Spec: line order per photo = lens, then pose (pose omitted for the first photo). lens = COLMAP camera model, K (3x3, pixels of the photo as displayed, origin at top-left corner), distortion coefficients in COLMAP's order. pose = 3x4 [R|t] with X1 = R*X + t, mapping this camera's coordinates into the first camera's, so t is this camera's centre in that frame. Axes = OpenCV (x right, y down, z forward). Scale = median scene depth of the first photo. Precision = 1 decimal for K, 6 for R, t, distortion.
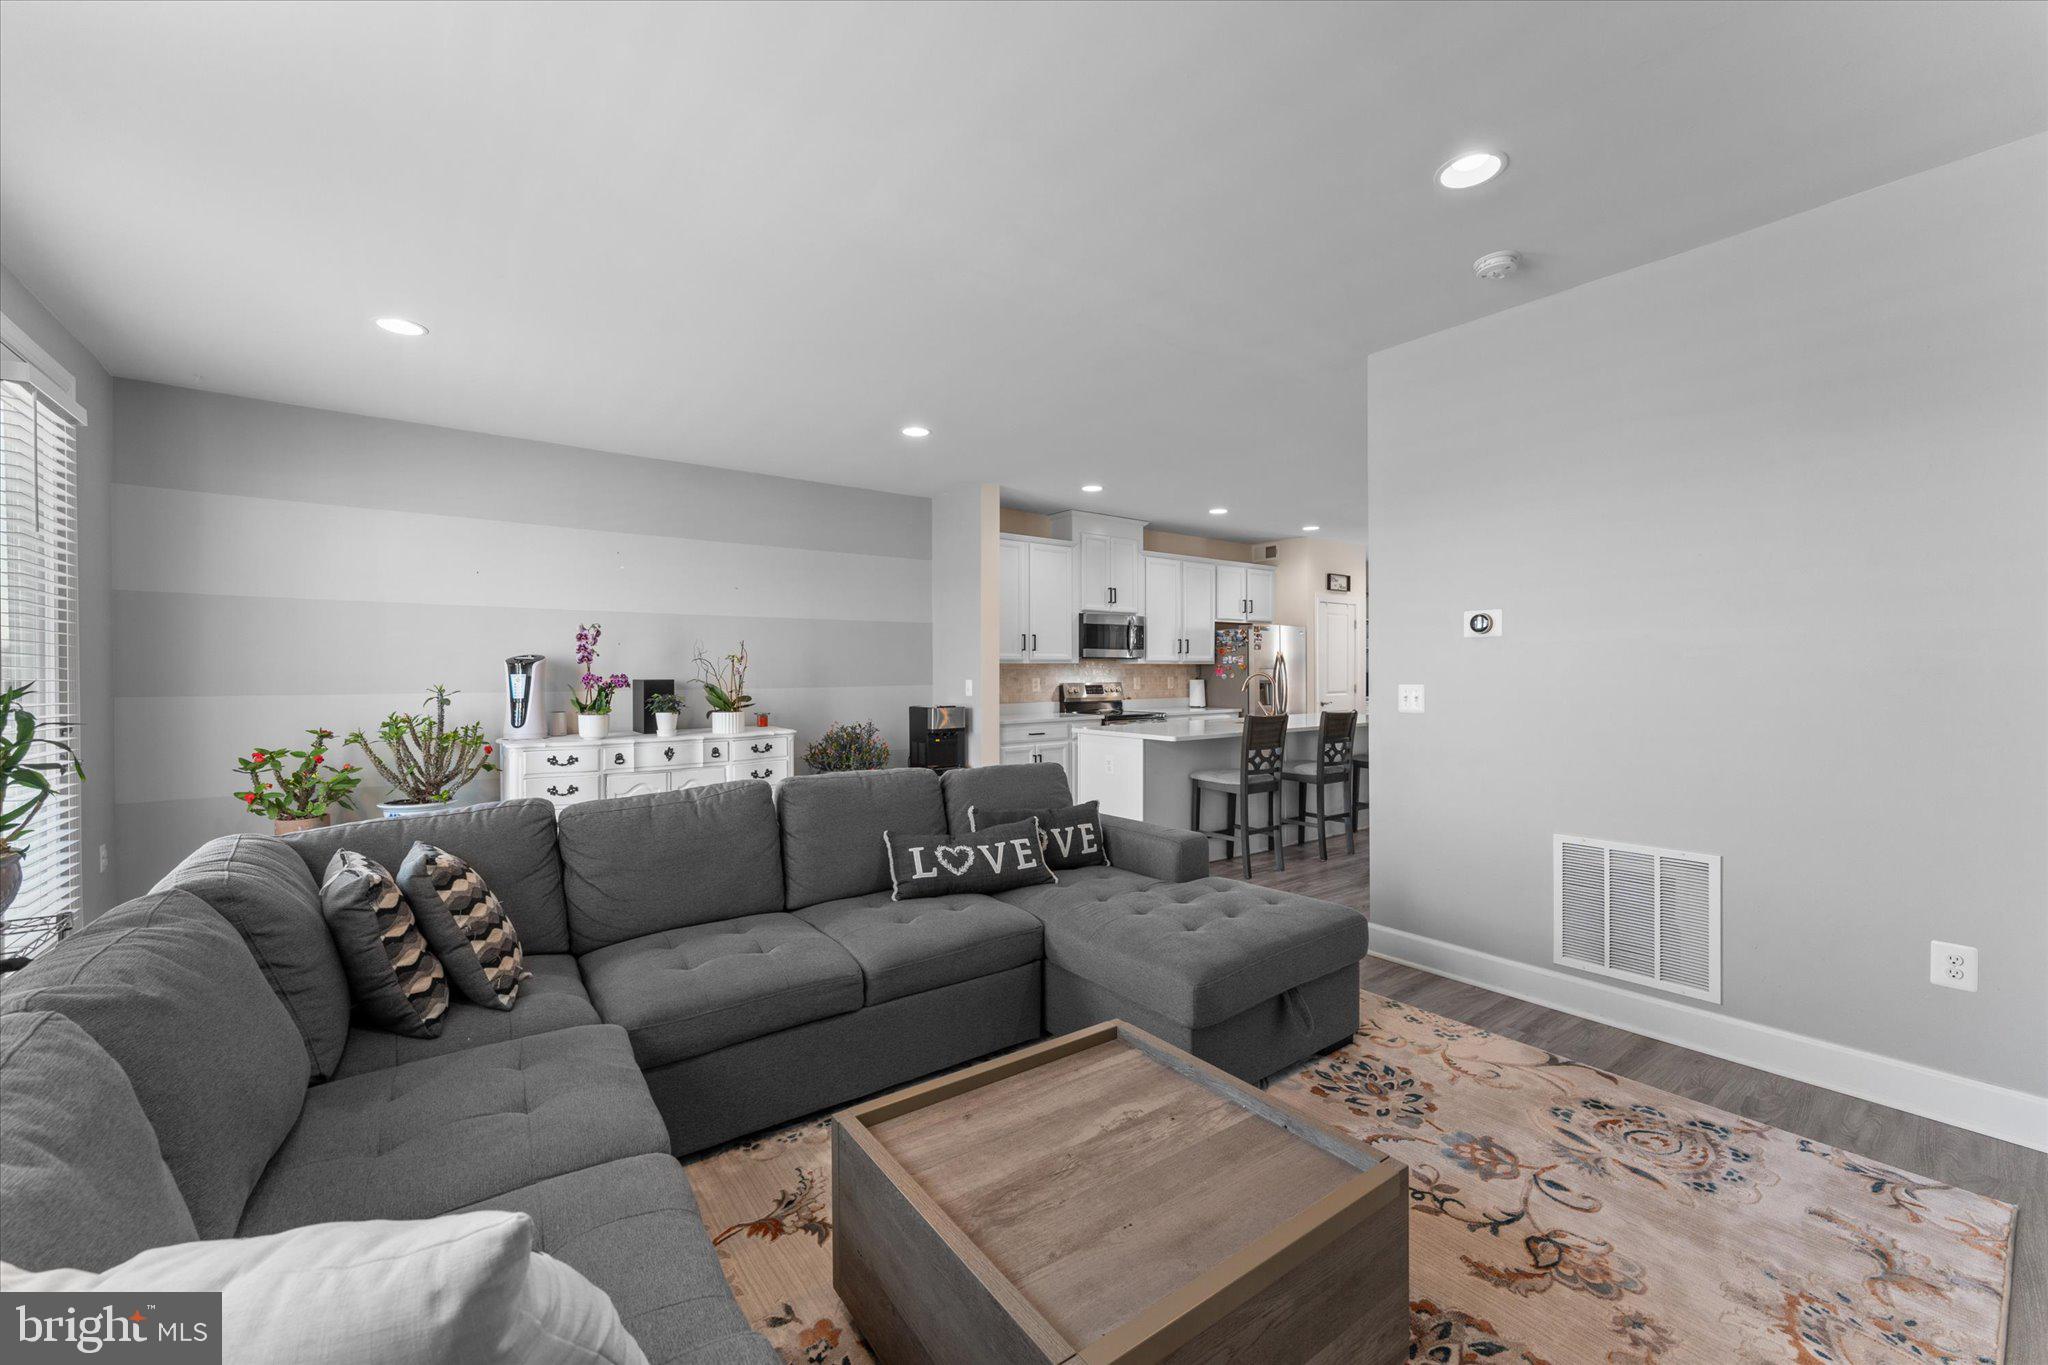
lens RADIAL K [[816.6, 0, 1024.0], [0, 816.6, 682.5], [0, 0, 1]] dist [-0.000544, -0.000026]
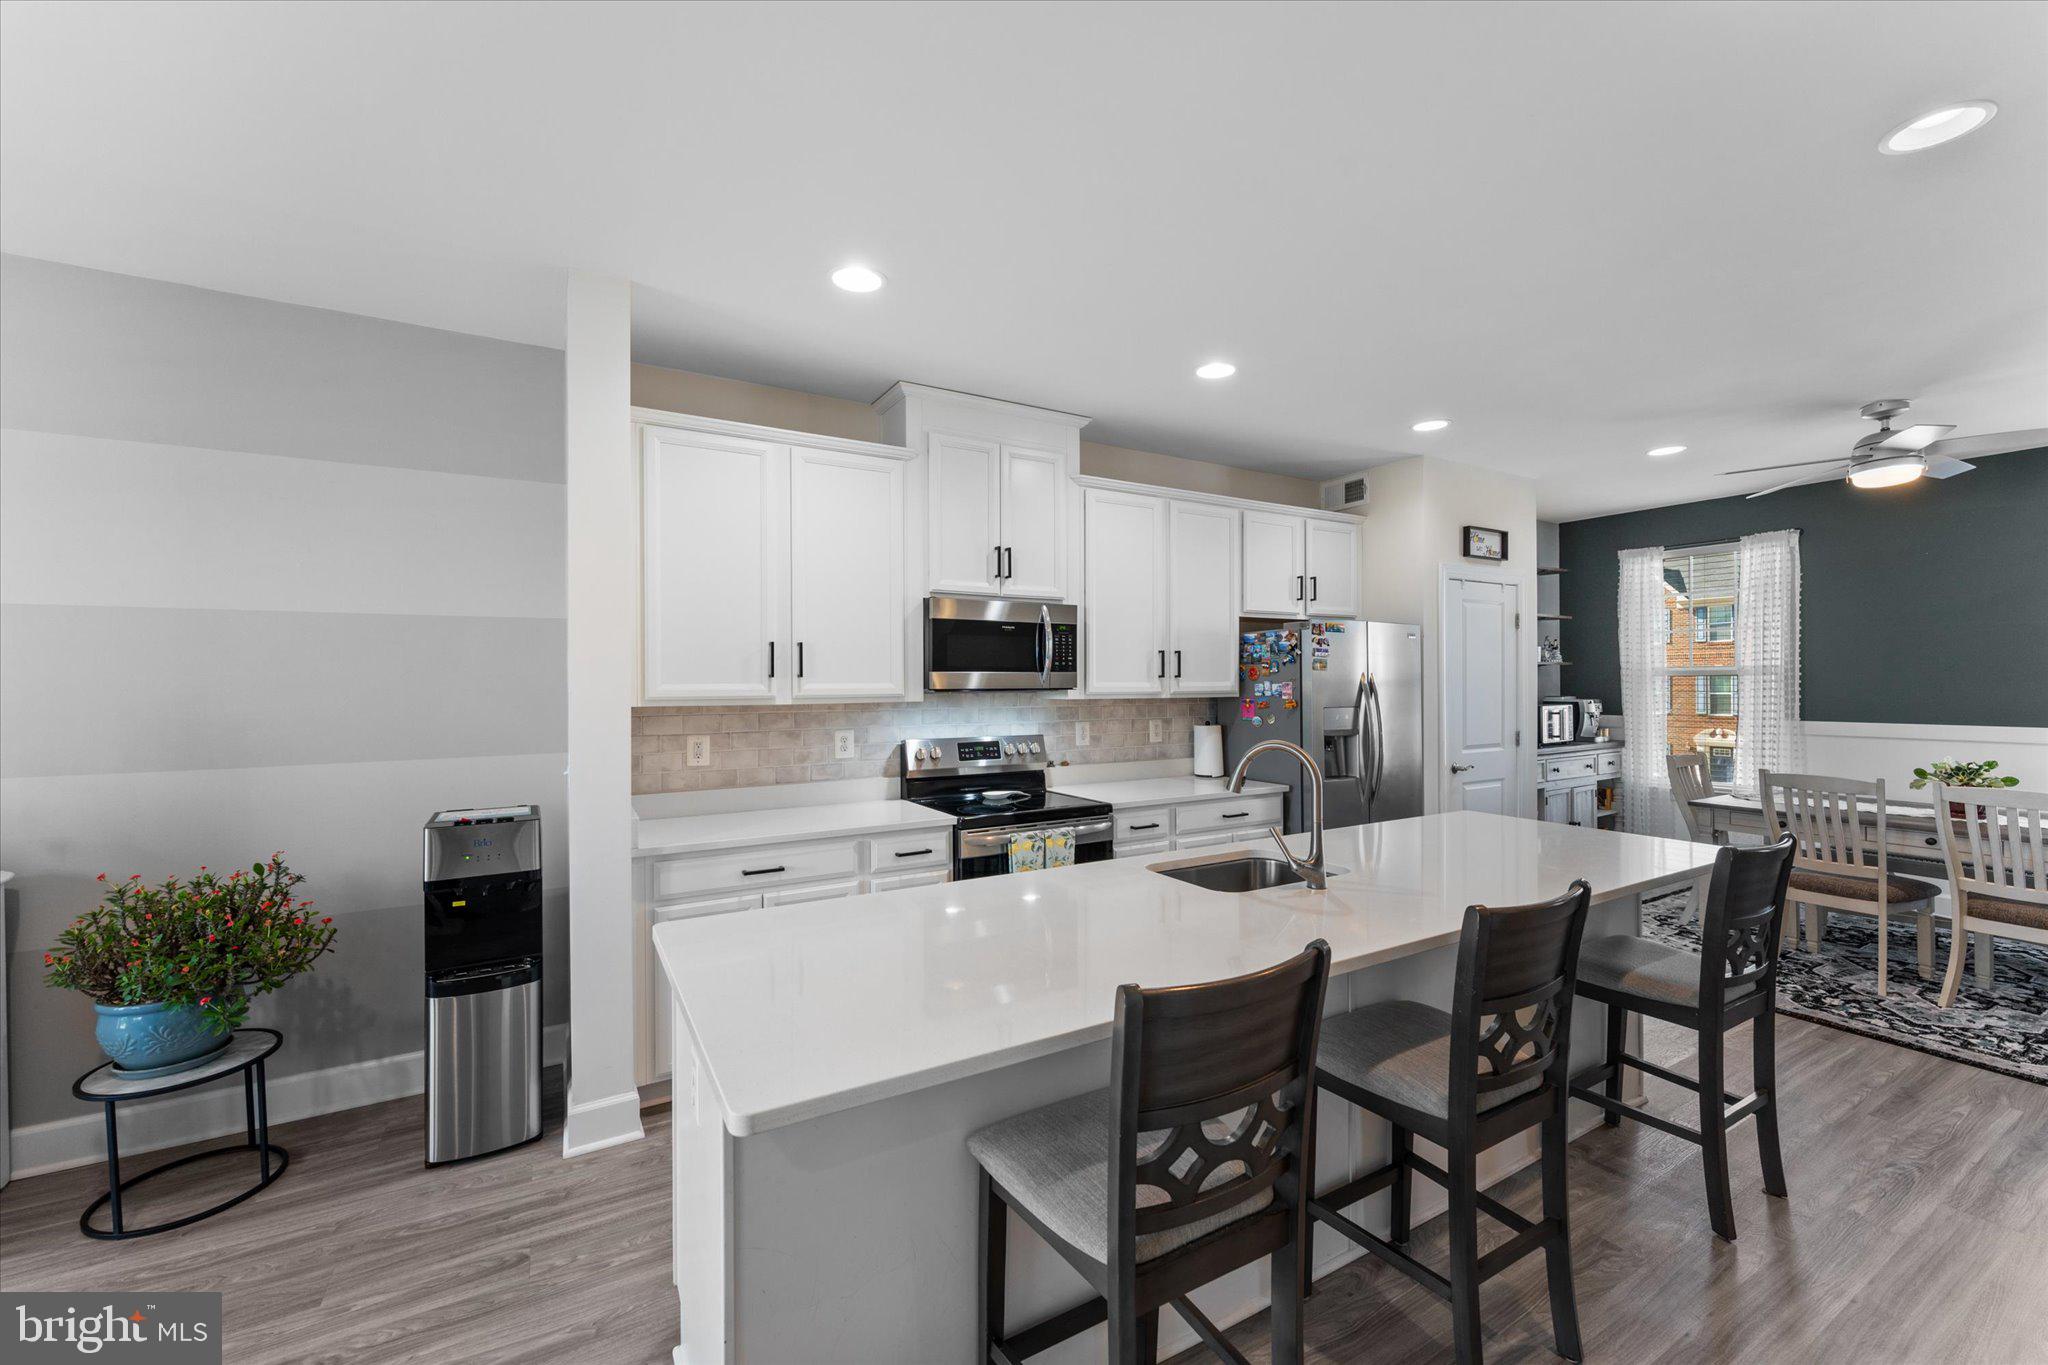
lens RADIAL K [[816.6, 0, 1024.0], [0, 816.6, 682.5], [0, 0, 1]] dist [-0.000544, -0.000026]
pose [[0.991640, -0.001415, -0.129027, 0.169312], [-0.000267, 0.999915, -0.013018, -0.025759], [0.129035, 0.012943, 0.991556, 0.473890]]
